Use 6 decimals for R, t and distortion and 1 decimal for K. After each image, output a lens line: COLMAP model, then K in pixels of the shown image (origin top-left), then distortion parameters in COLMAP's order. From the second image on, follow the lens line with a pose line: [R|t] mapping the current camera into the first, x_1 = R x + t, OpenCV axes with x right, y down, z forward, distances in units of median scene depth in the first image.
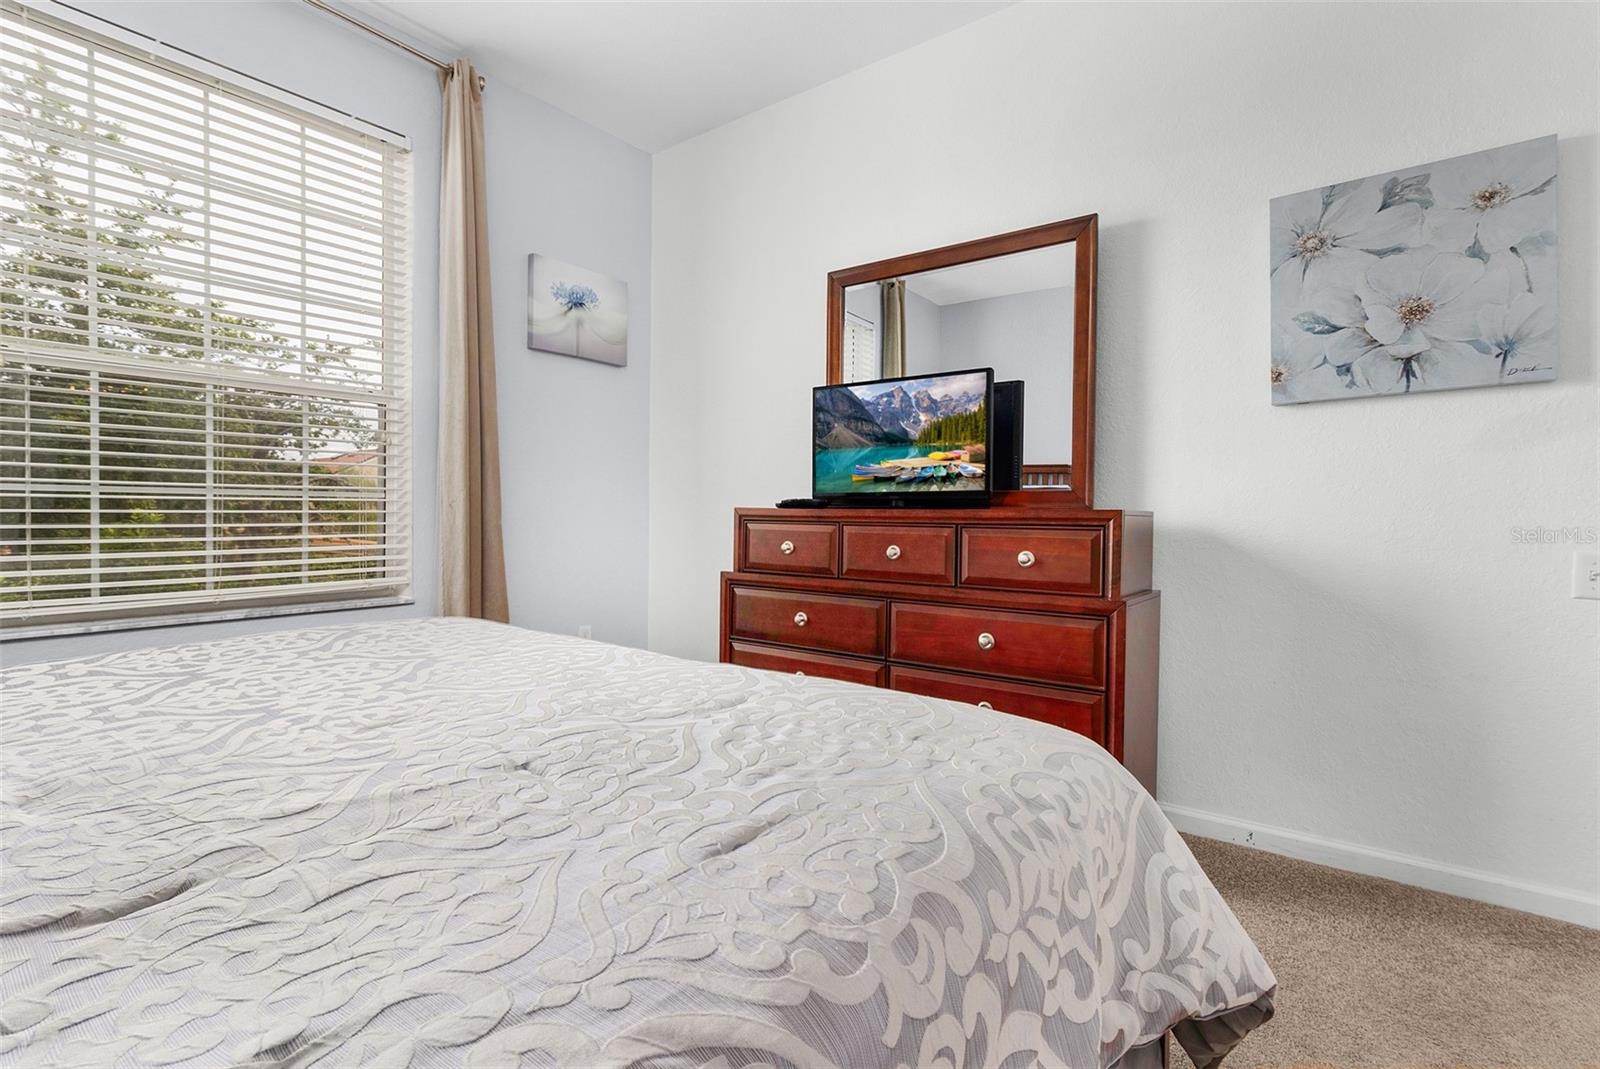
lens RADIAL K [[745.6, 0, 824.2], [0, 745.6, 520.5], [0, 0, 1]] dist [-0.002148, -0.000213]
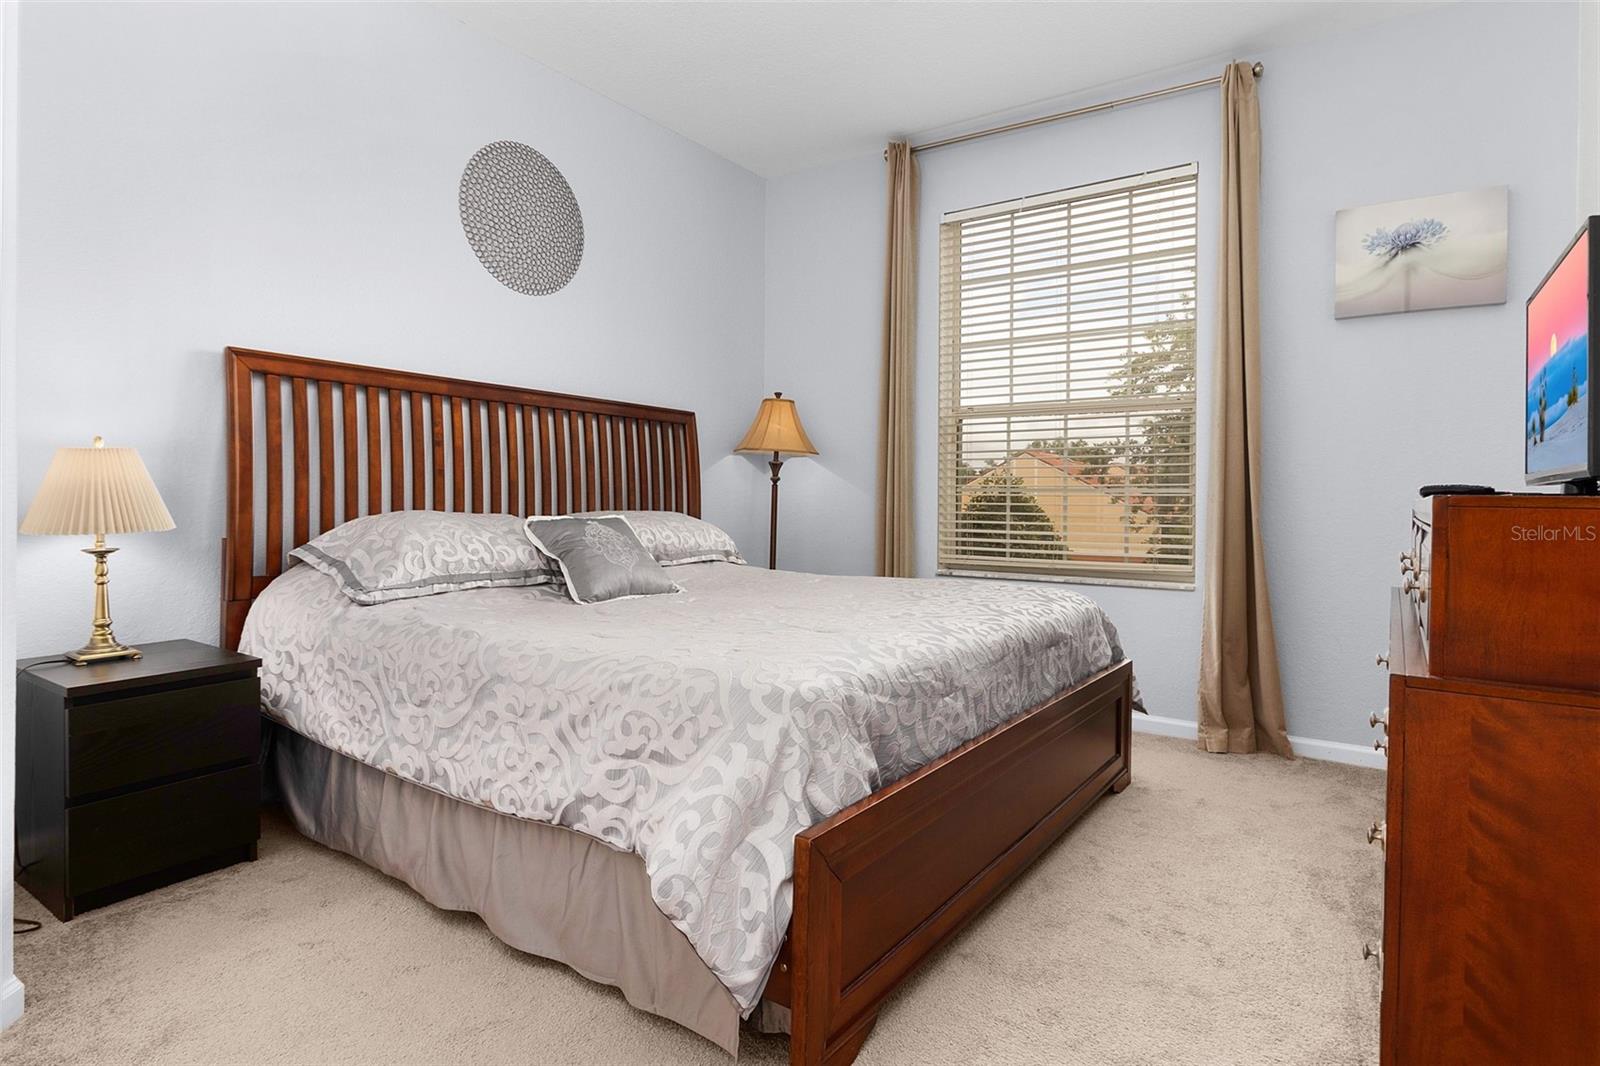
lens RADIAL K [[863.4, 0, 823.3], [0, 863.4, 491.8], [0, 0, 1]] dist [-0.007984, 0.000060]
pose [[0.044210, -0.015796, -0.998897, 0.699017], [-0.019532, 0.999670, -0.016673, 0.000541], [0.998831, 0.020247, 0.043887, 0.424674]]
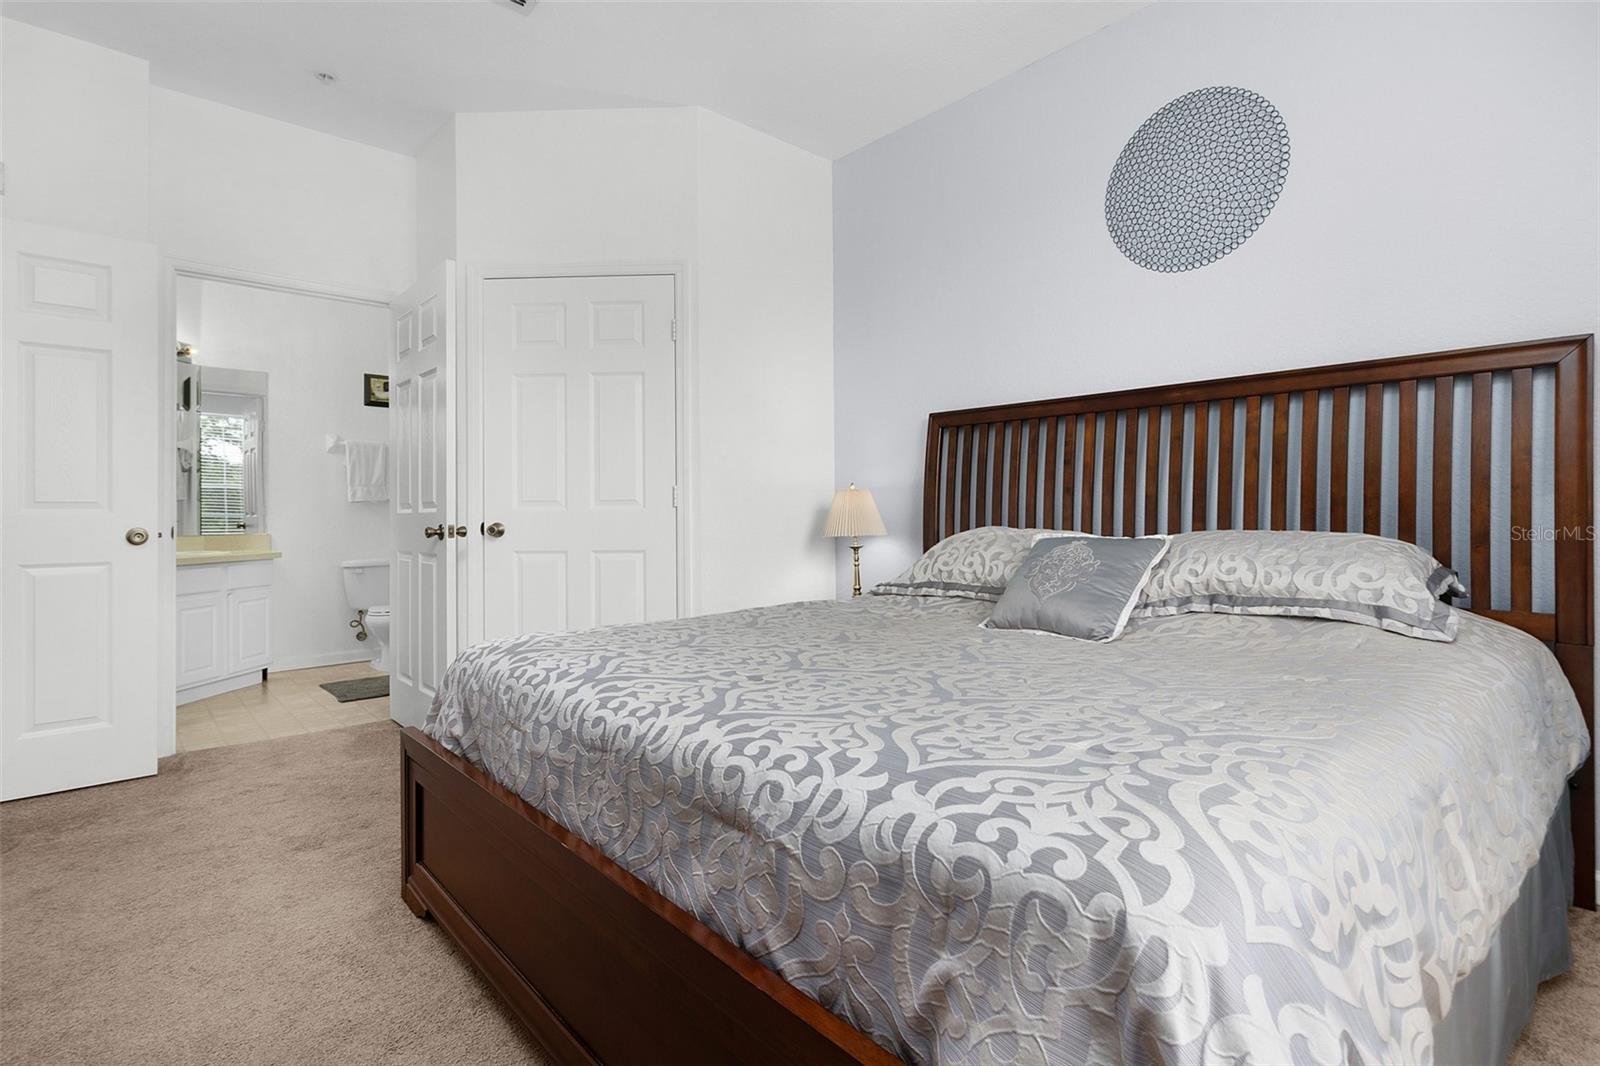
lens RADIAL K [[744.7, 0, 807.3], [0, 744.7, 508.7], [0, 0, 1]] dist [-0.000198, 0.000660]
pose [[-0.984105, -0.000476, 0.177586, -0.302744], [-0.000228, 0.999999, 0.001416, -0.010181], [-0.177586, 0.001353, -0.984104, 1.037033]]
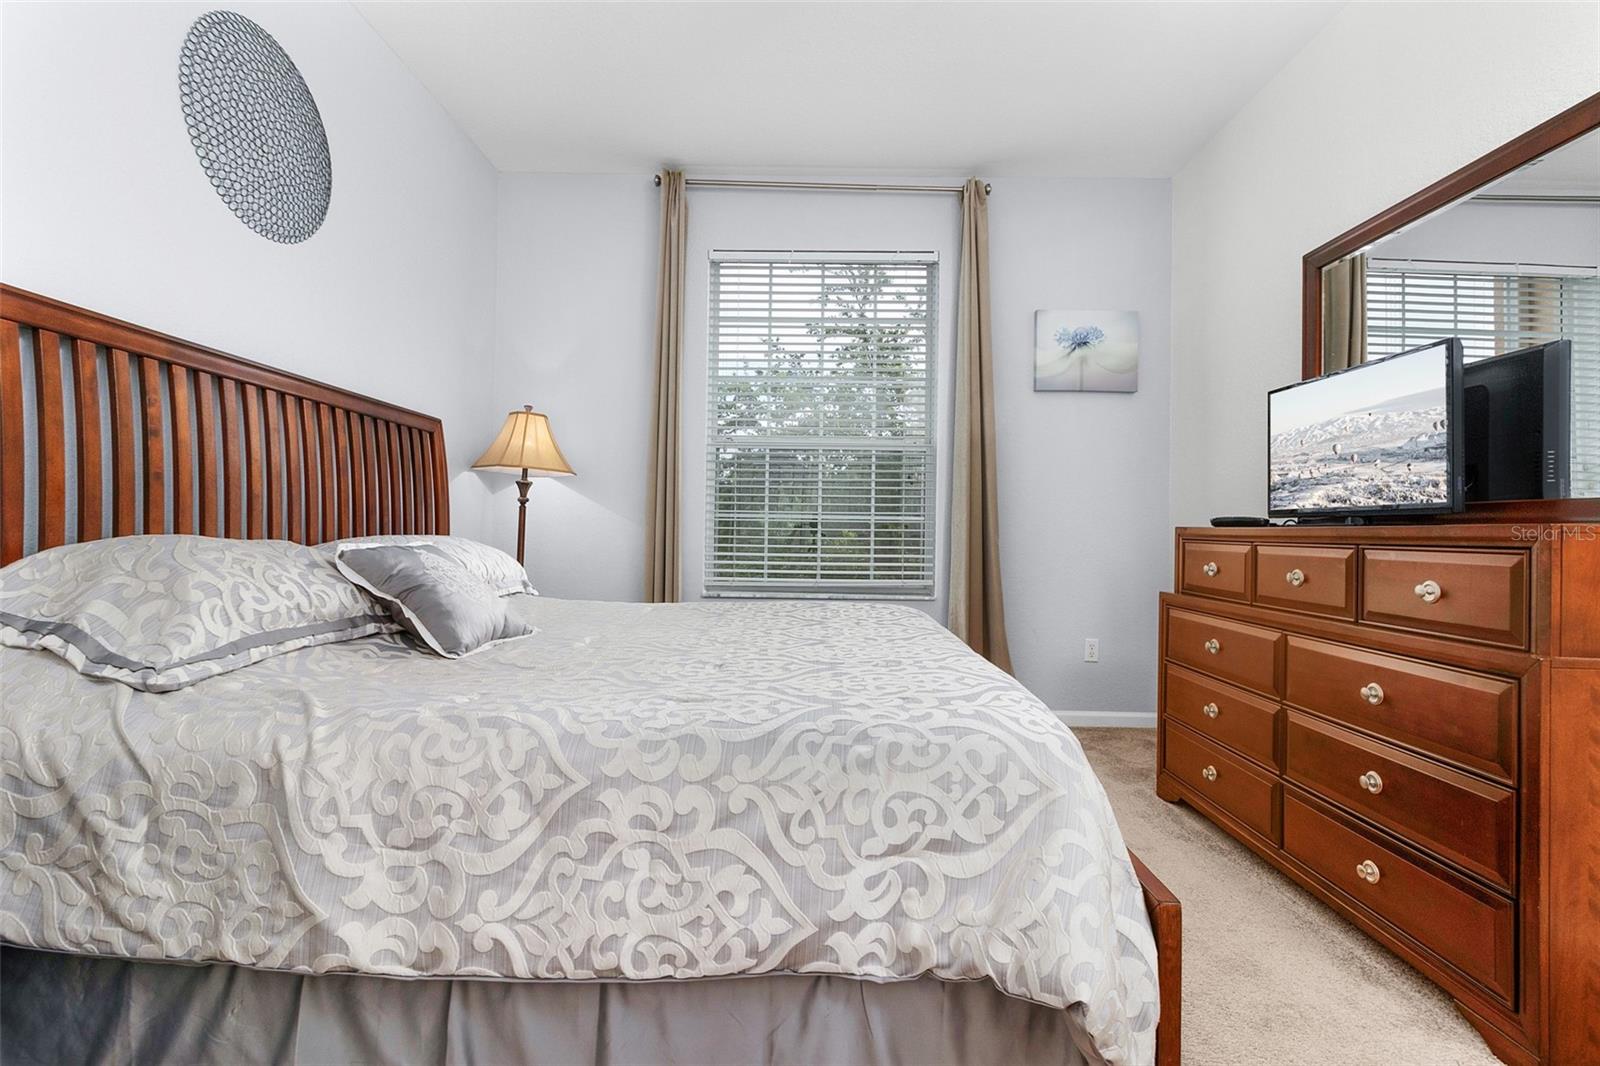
lens RADIAL K [[744.7, 0, 807.3], [0, 744.7, 508.7], [0, 0, 1]] dist [-0.000198, 0.000660]
pose [[0.592863, -0.021687, -0.805011, 0.389285], [-0.019937, 0.998936, -0.041594, 0.009644], [0.805056, 0.040709, 0.591800, 0.037609]]
